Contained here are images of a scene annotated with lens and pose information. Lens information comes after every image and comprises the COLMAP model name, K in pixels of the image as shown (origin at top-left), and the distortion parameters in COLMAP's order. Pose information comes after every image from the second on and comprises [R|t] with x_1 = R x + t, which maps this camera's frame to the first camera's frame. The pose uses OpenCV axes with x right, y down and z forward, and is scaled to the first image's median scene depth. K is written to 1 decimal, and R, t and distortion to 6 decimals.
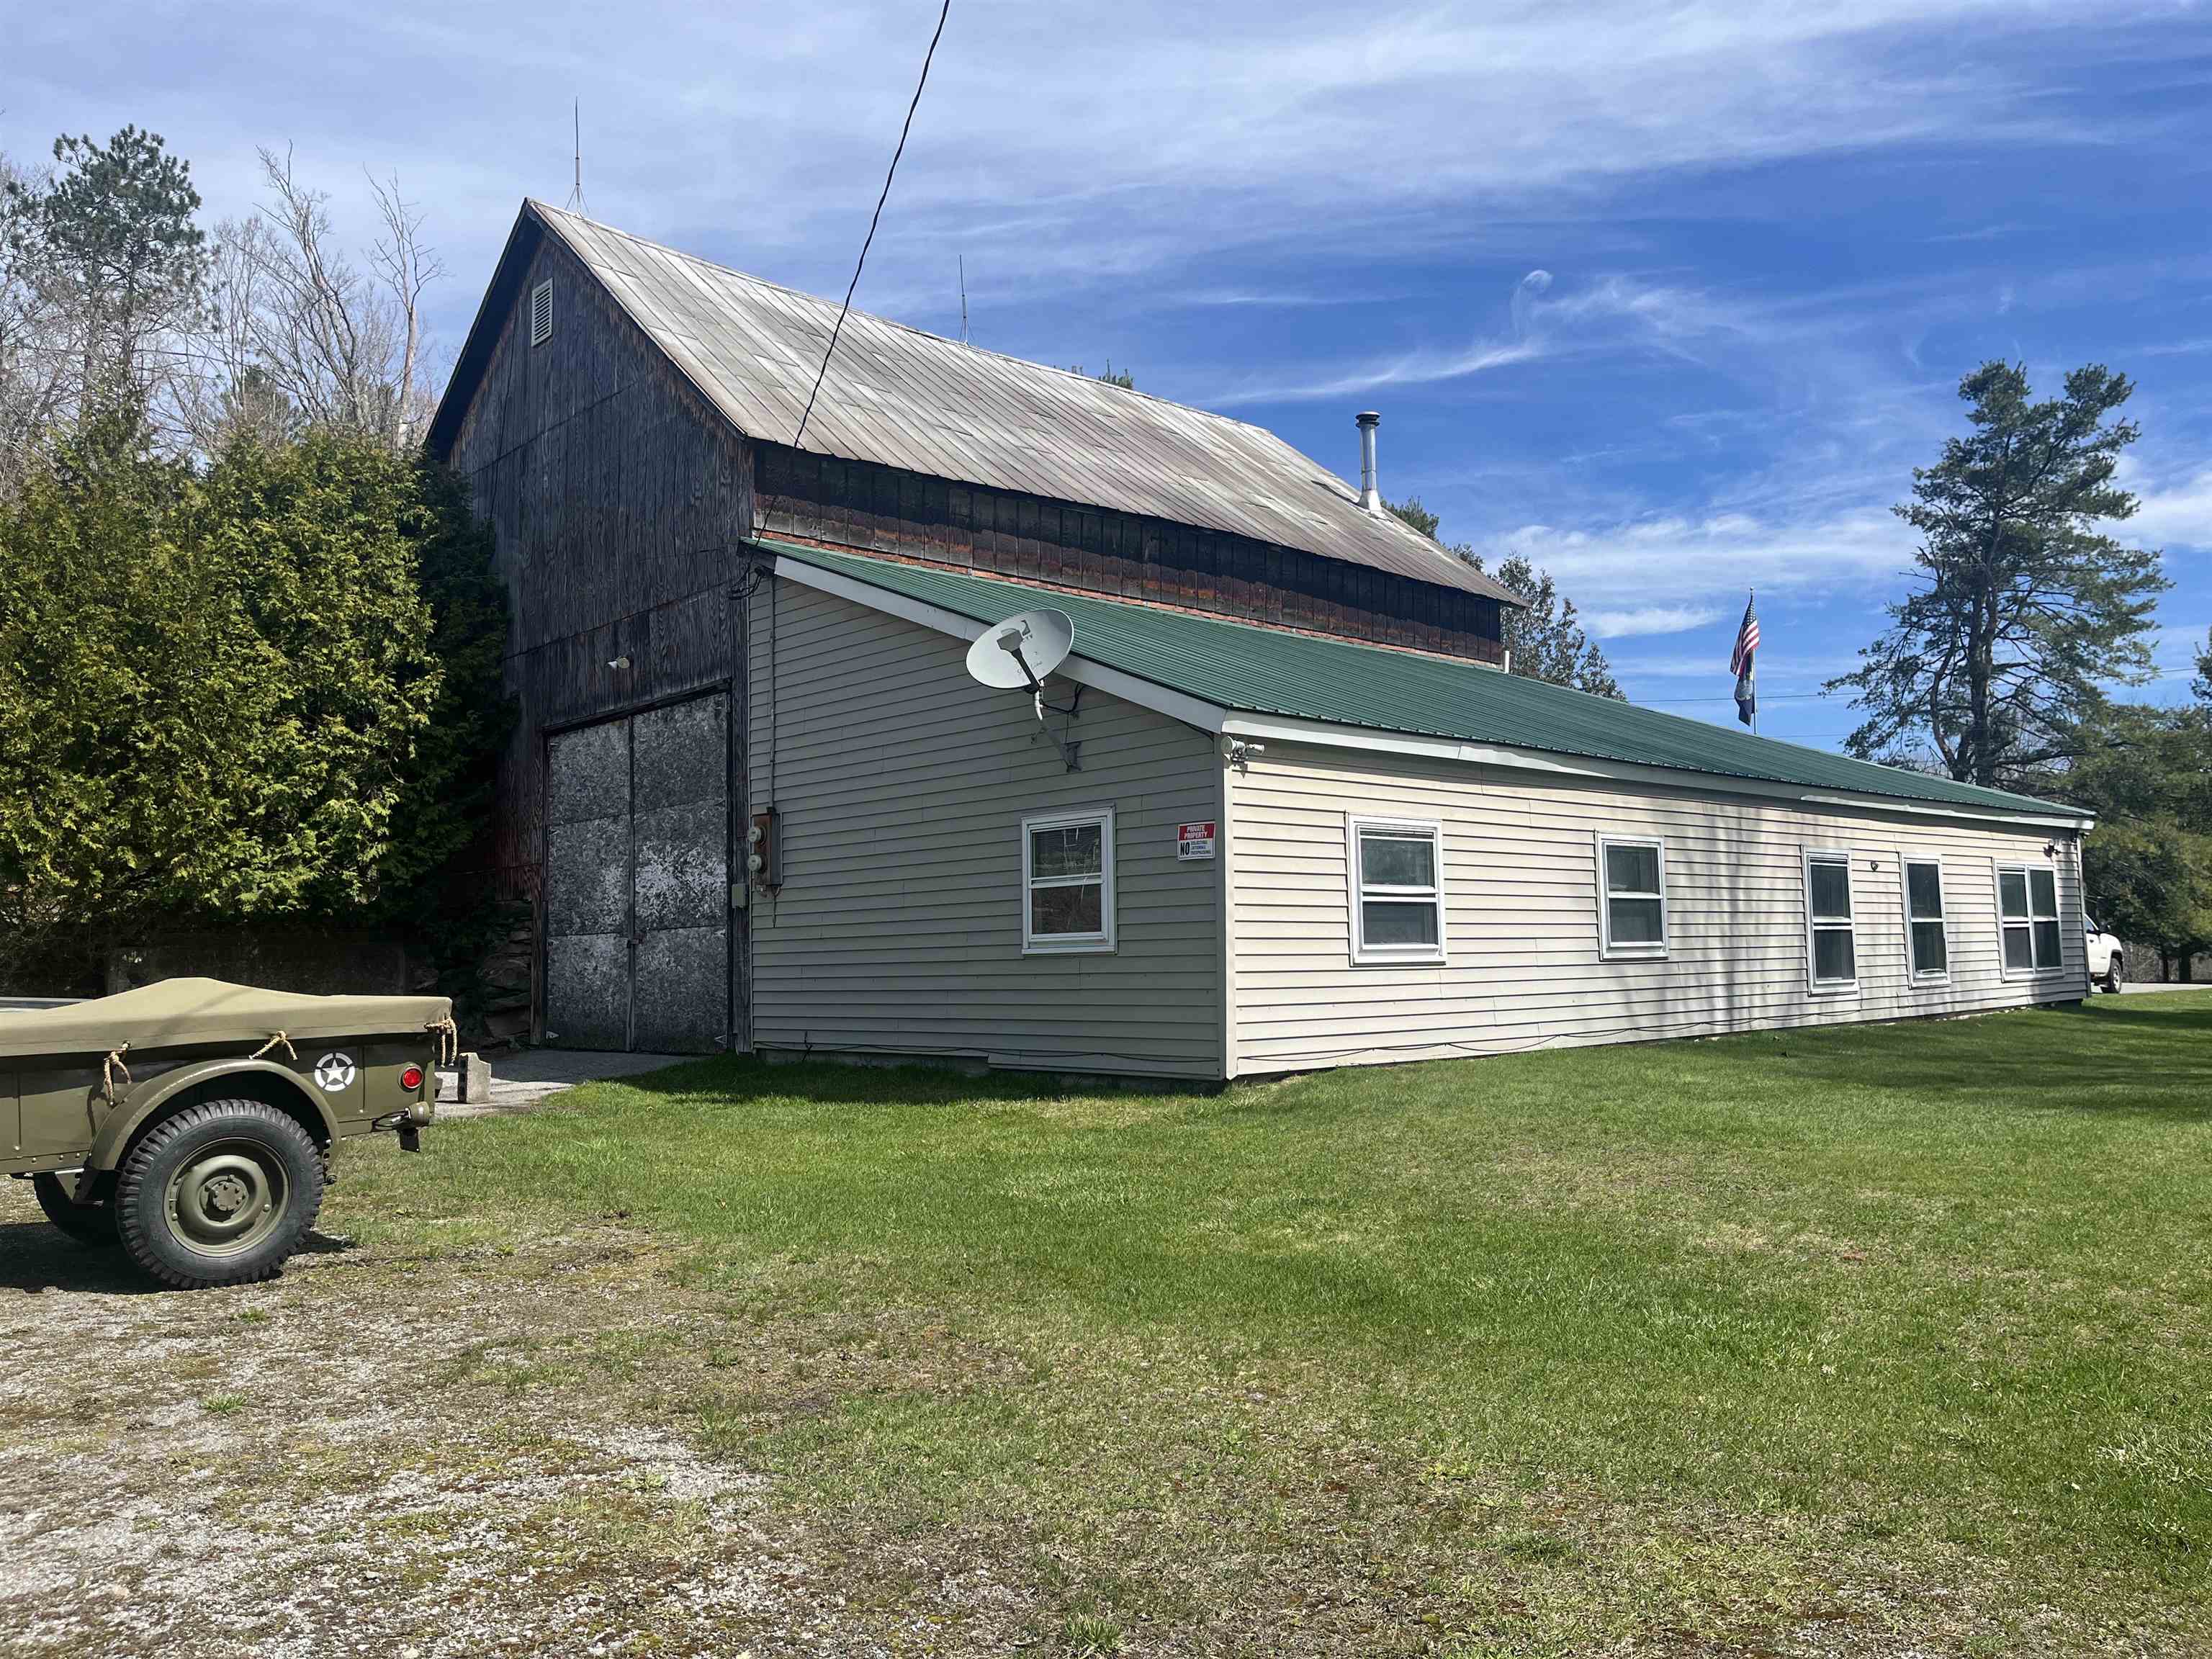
lens RADIAL K [[1672.1, 0, 1106.0], [0, 1672.1, 829.5], [0, 0, 1]] dist [0.068917, -0.085432]
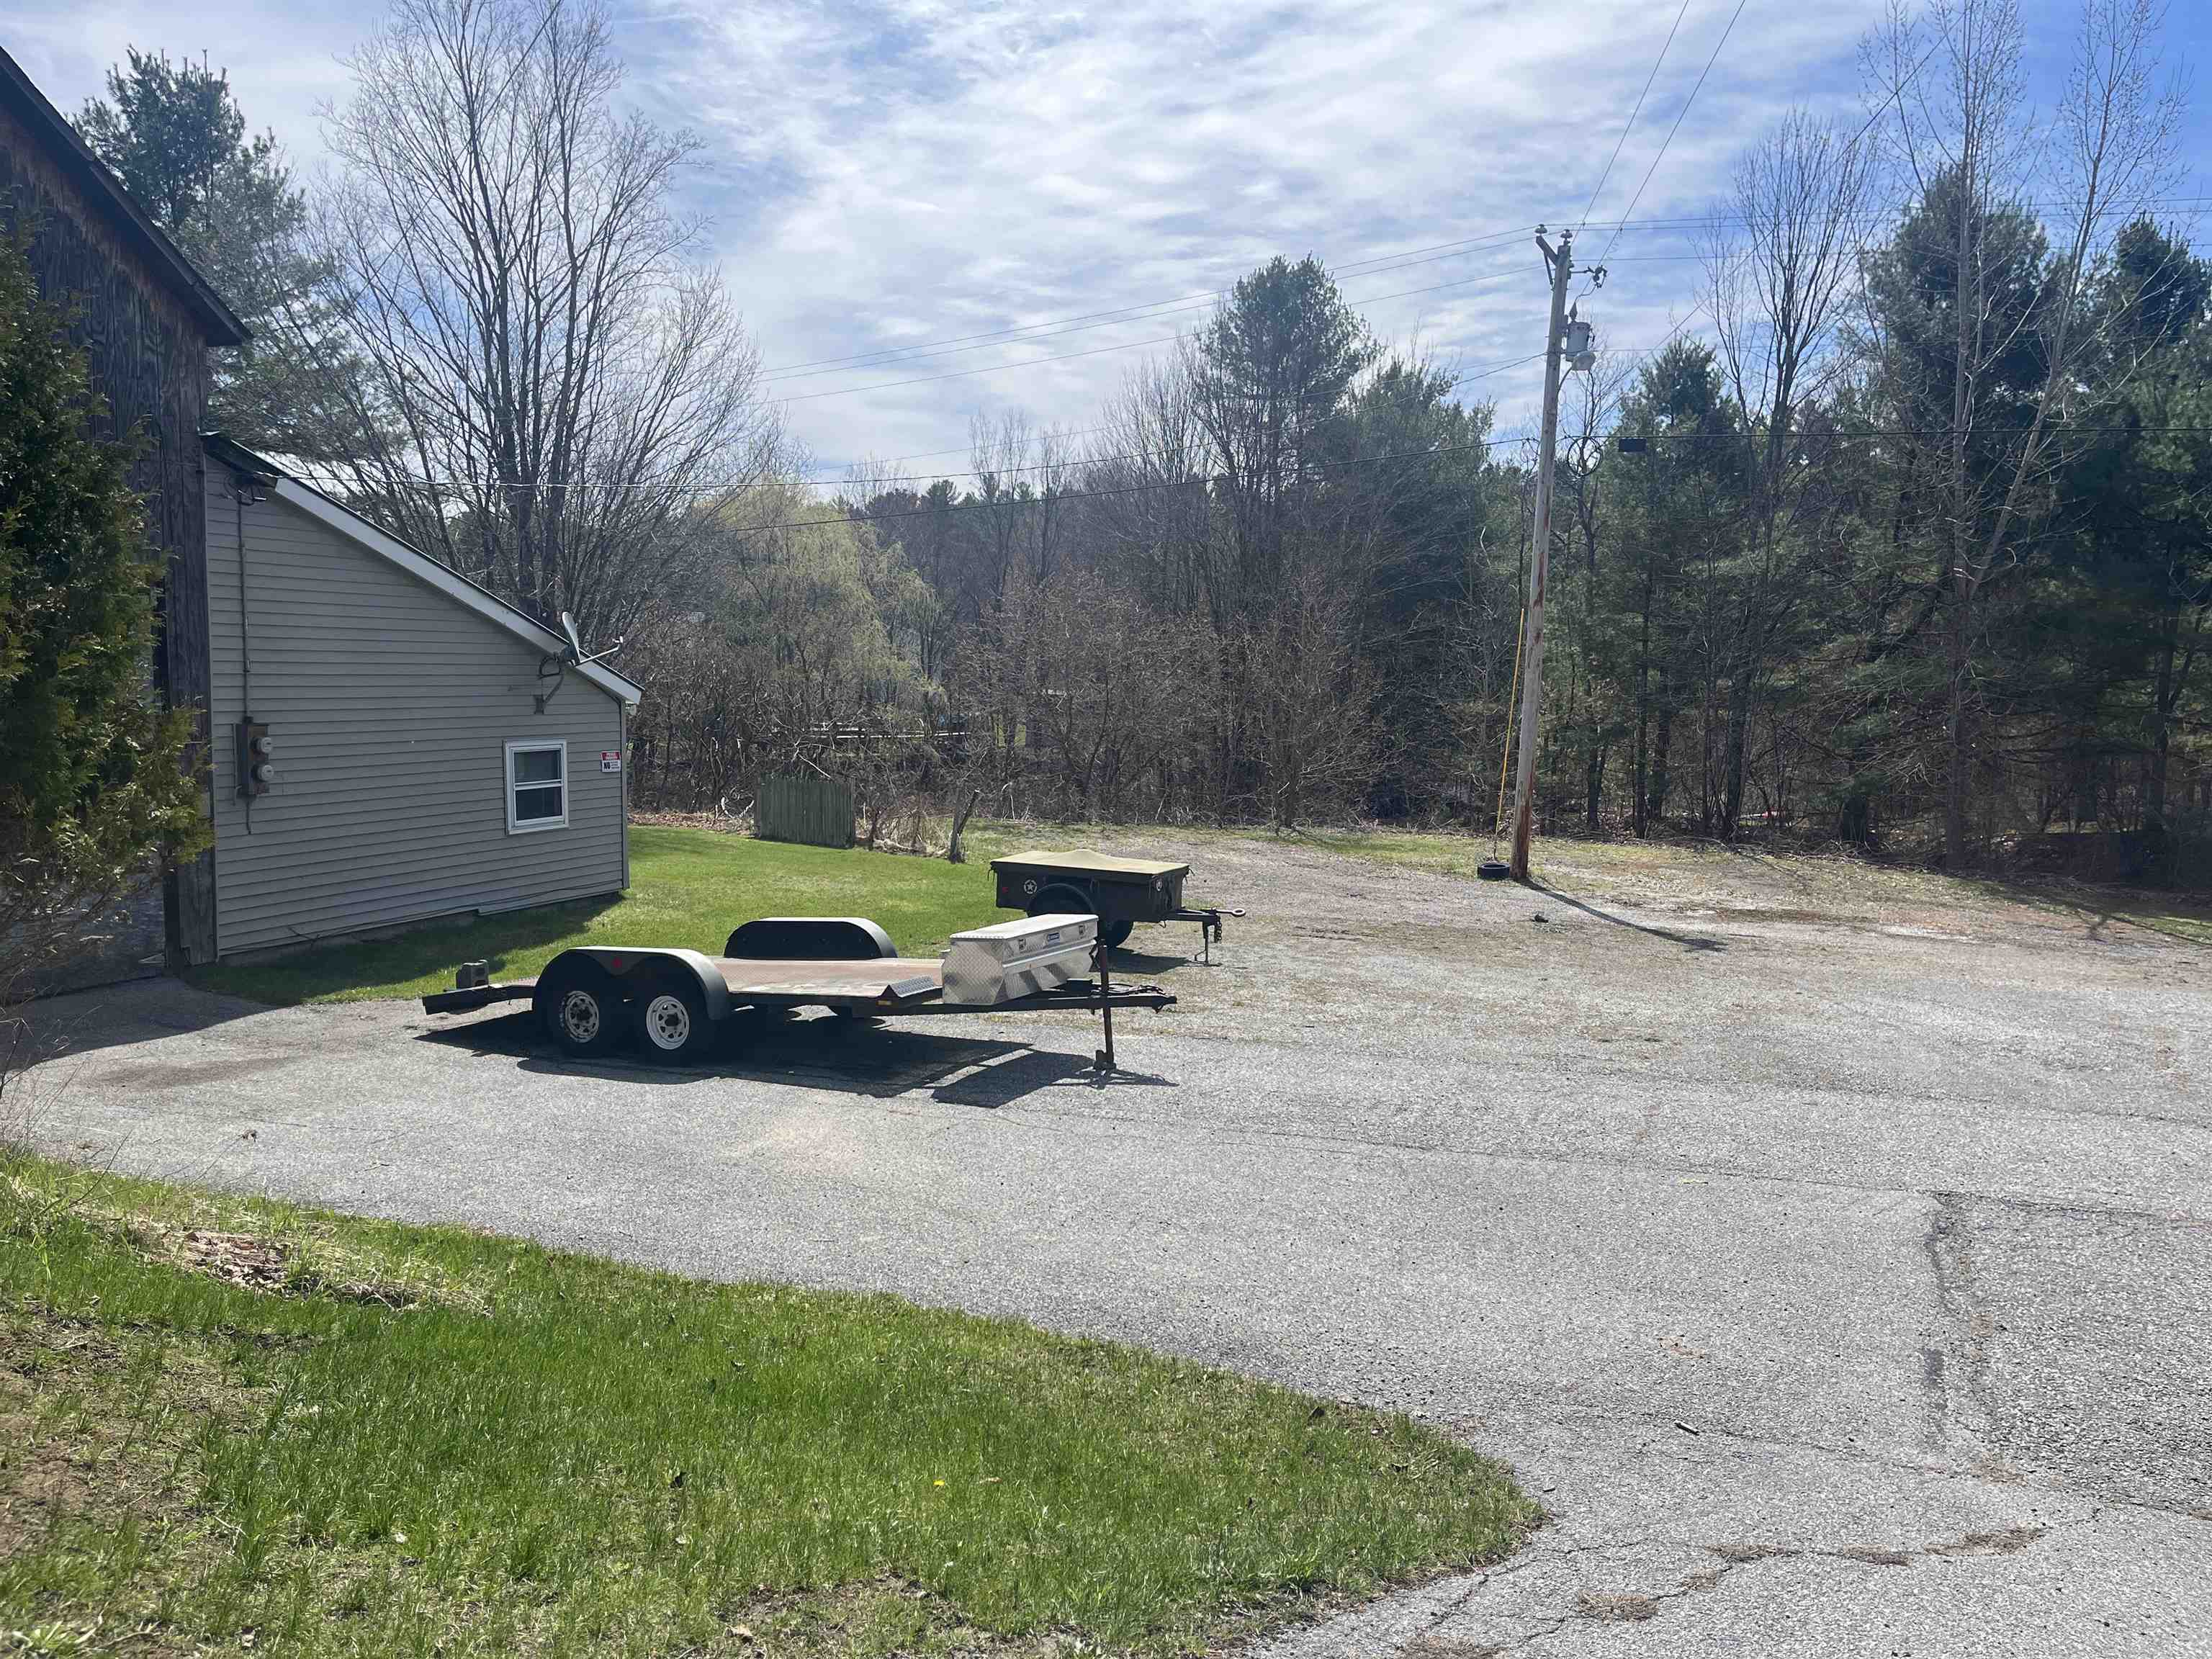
lens RADIAL K [[1712.2, 0, 1106.0], [0, 1712.2, 829.5], [0, 0, 1]] dist [0.098827, -0.132867]
pose [[-0.429352, -0.077002, 0.899849, -1.258782], [-0.081594, 0.995591, 0.046263, -0.033553], [-0.899444, -0.053559, -0.433742, 0.898950]]
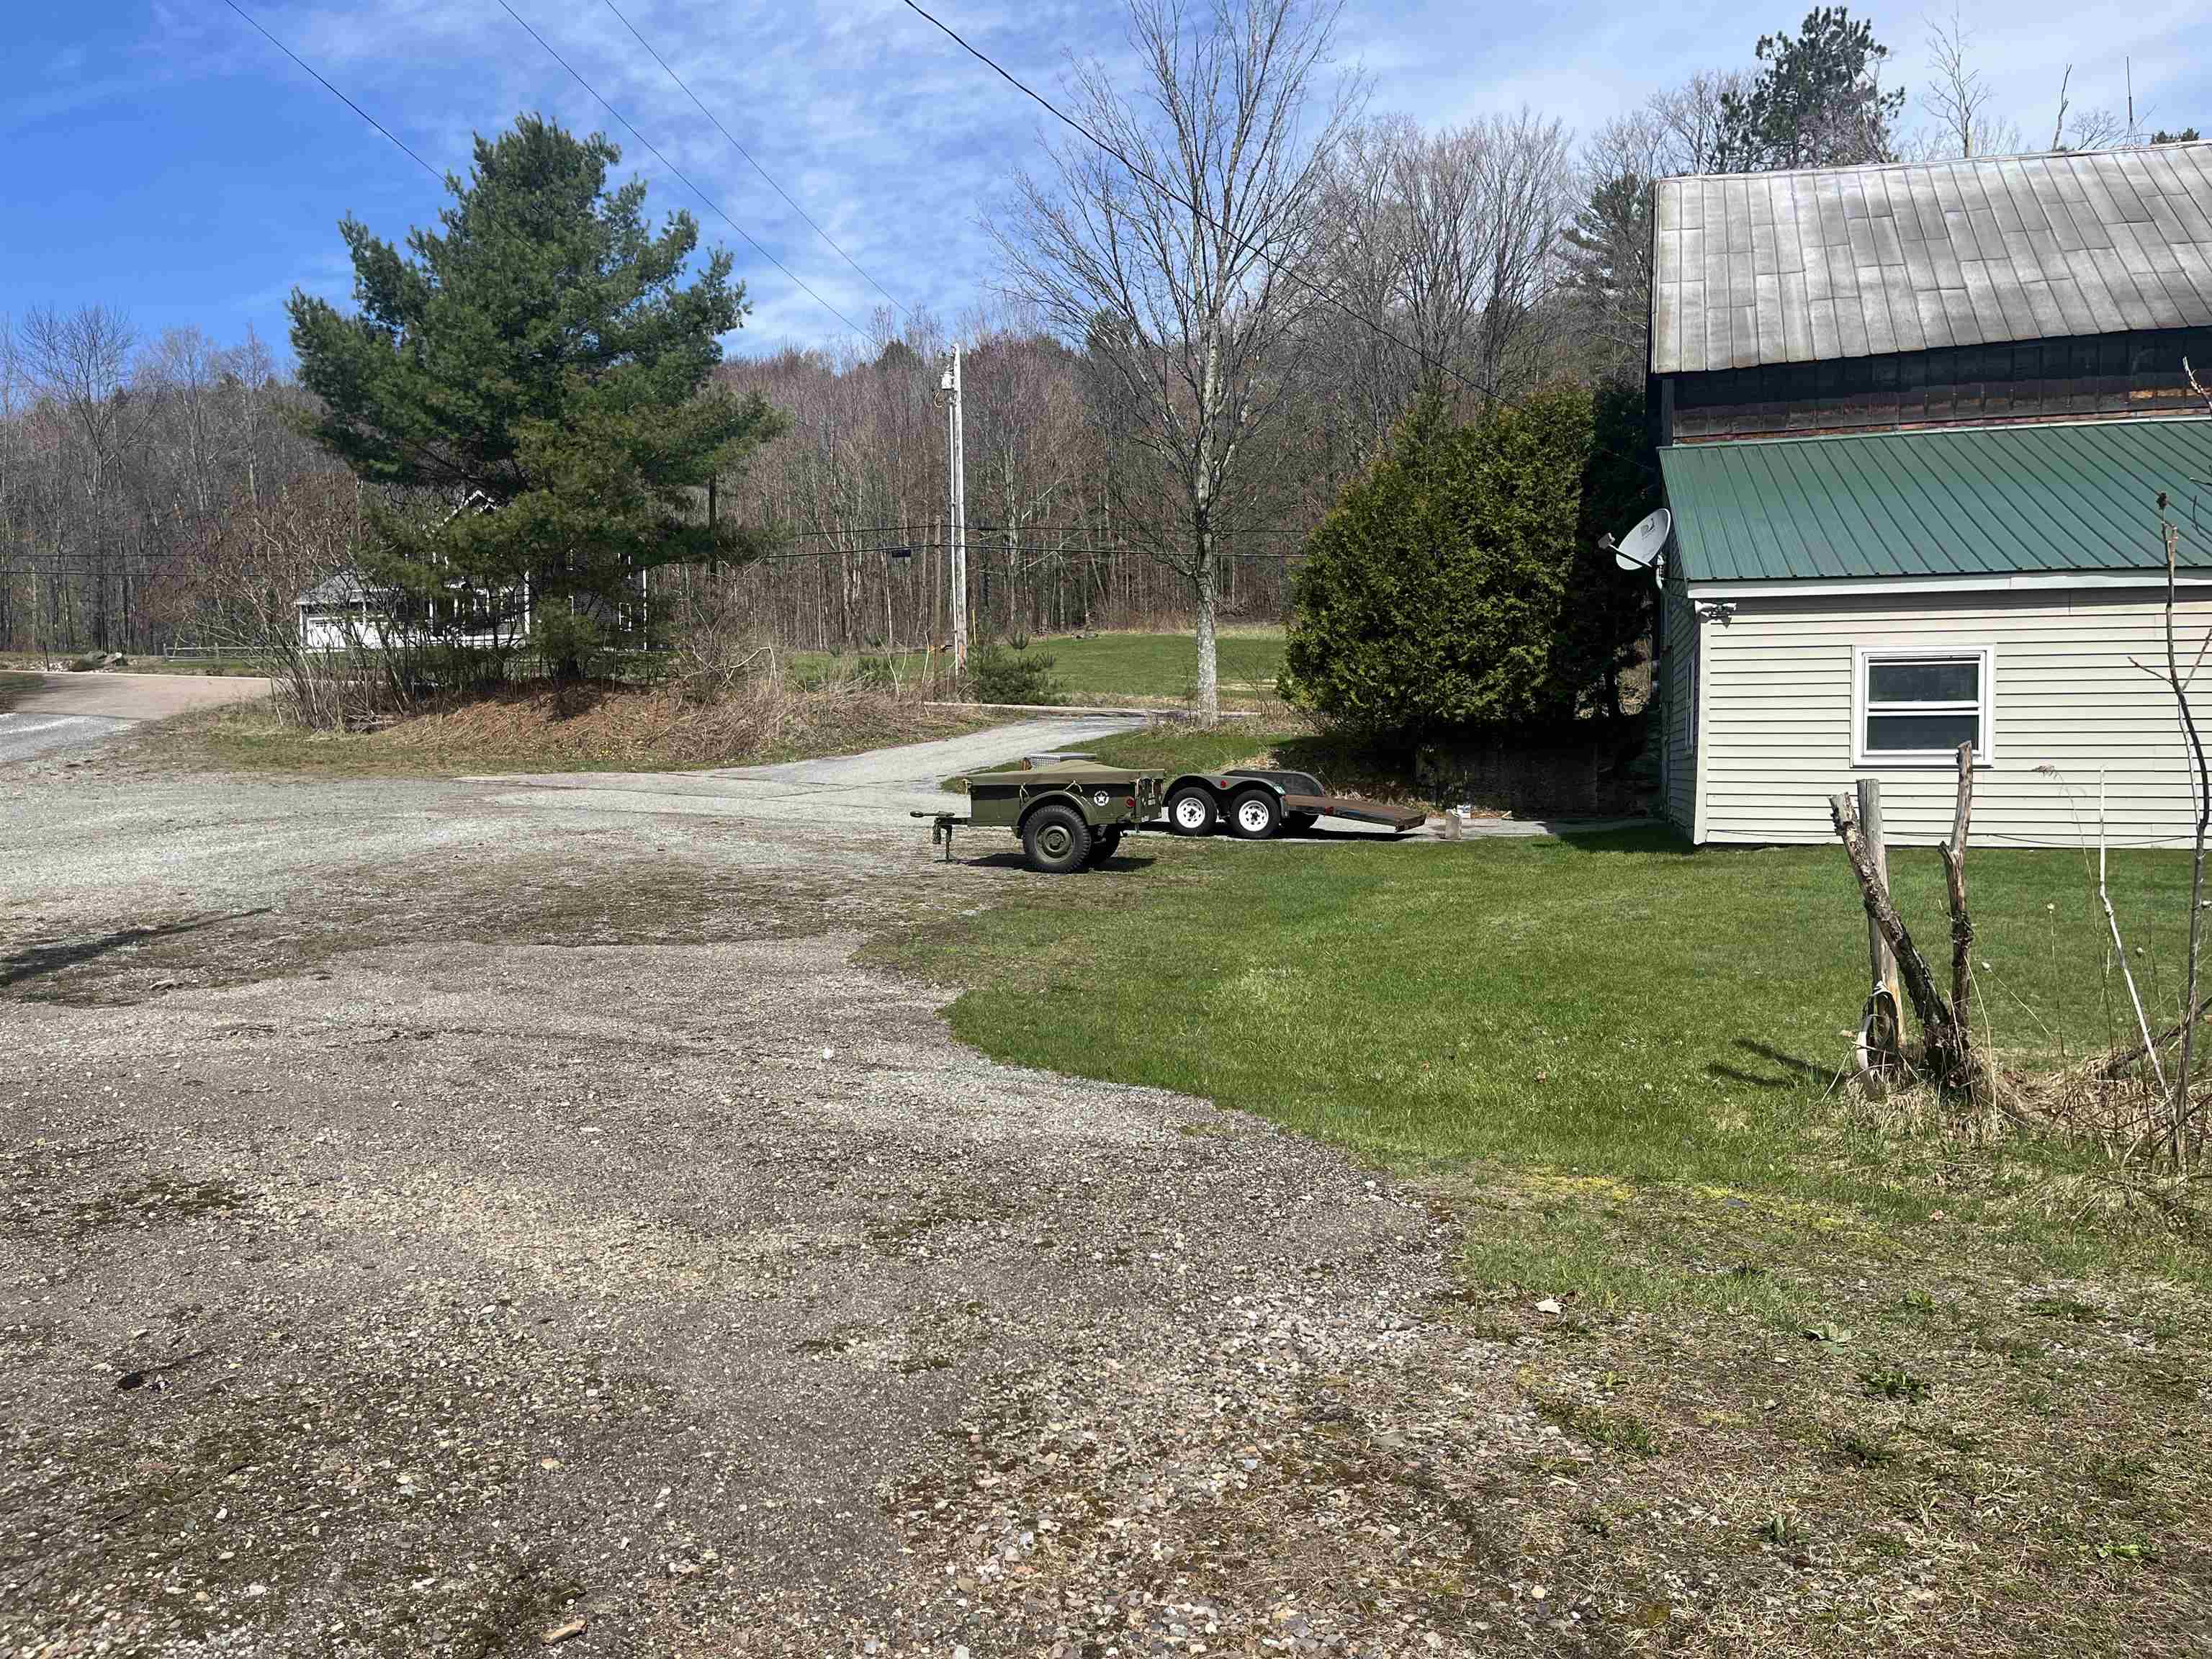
lens RADIAL K [[1672.1, 0, 1106.0], [0, 1672.1, 829.5], [0, 0, 1]] dist [0.068917, -0.085432]
pose [[0.513231, 0.051145, -0.856725, 0.677746], [0.056102, 0.994089, 0.092954, -0.015931], [0.856415, -0.095771, 0.507327, -0.099883]]
